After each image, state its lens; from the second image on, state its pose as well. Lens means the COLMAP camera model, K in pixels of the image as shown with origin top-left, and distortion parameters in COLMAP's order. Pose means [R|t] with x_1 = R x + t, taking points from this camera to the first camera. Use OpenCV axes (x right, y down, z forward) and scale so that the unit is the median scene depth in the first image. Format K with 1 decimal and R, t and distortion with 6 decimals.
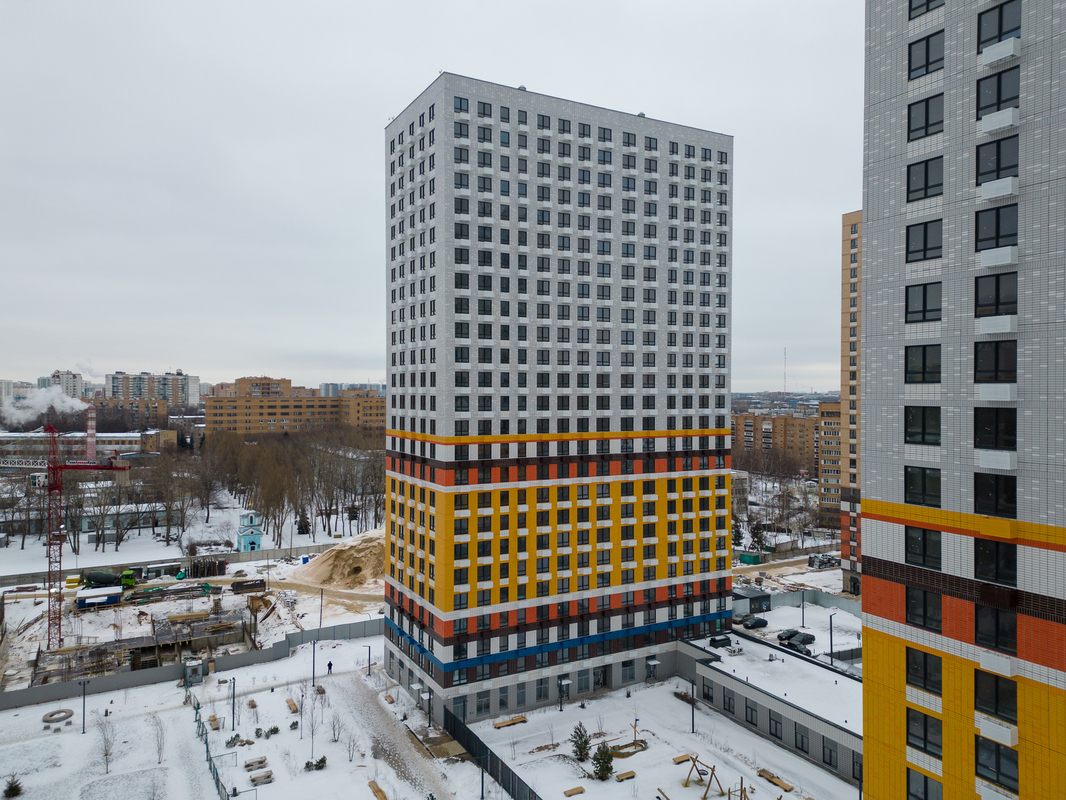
lens RADIAL K [[755.0, 0, 538.5], [0, 755.0, 394.6], [0, 0, 1]] dist [-0.001548, -0.005834]
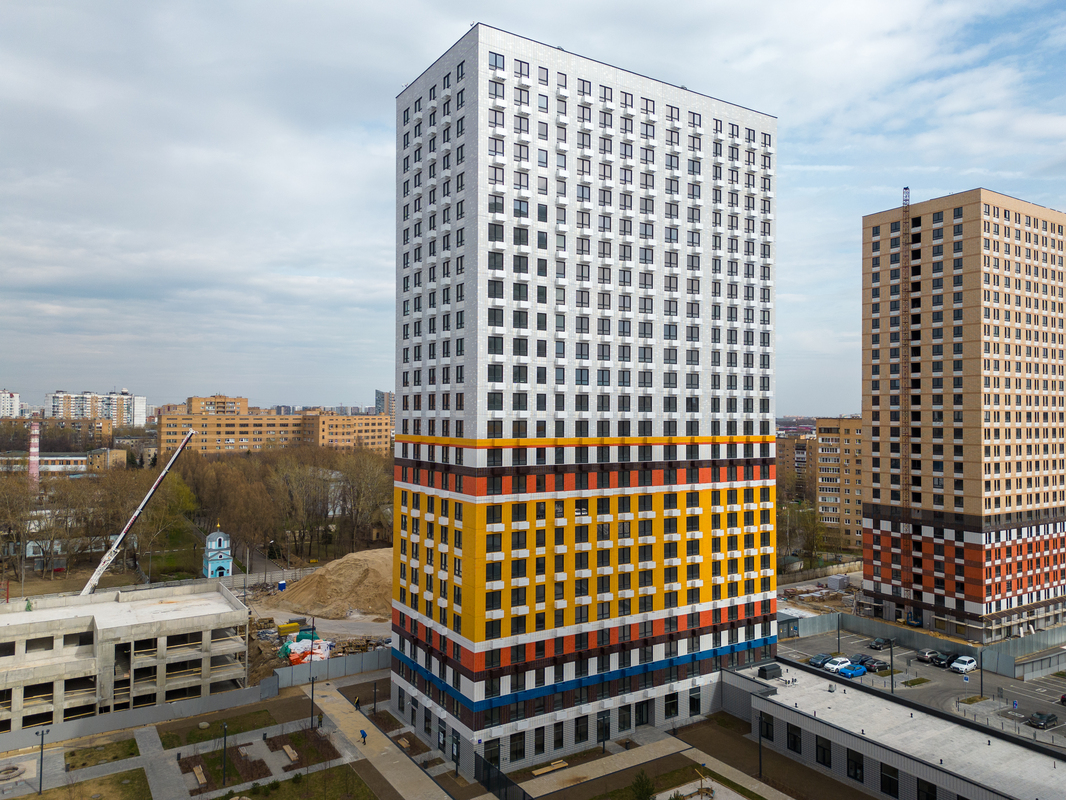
lens RADIAL K [[755.0, 0, 527.6], [0, 755.0, 405.3], [0, 0, 1]] dist [-0.001548, -0.005834]
pose [[0.998522, 0.004354, 0.054177, -0.101357], [-0.003185, 0.999761, -0.021651, 0.032241], [-0.054259, 0.021447, 0.998297, 0.116401]]
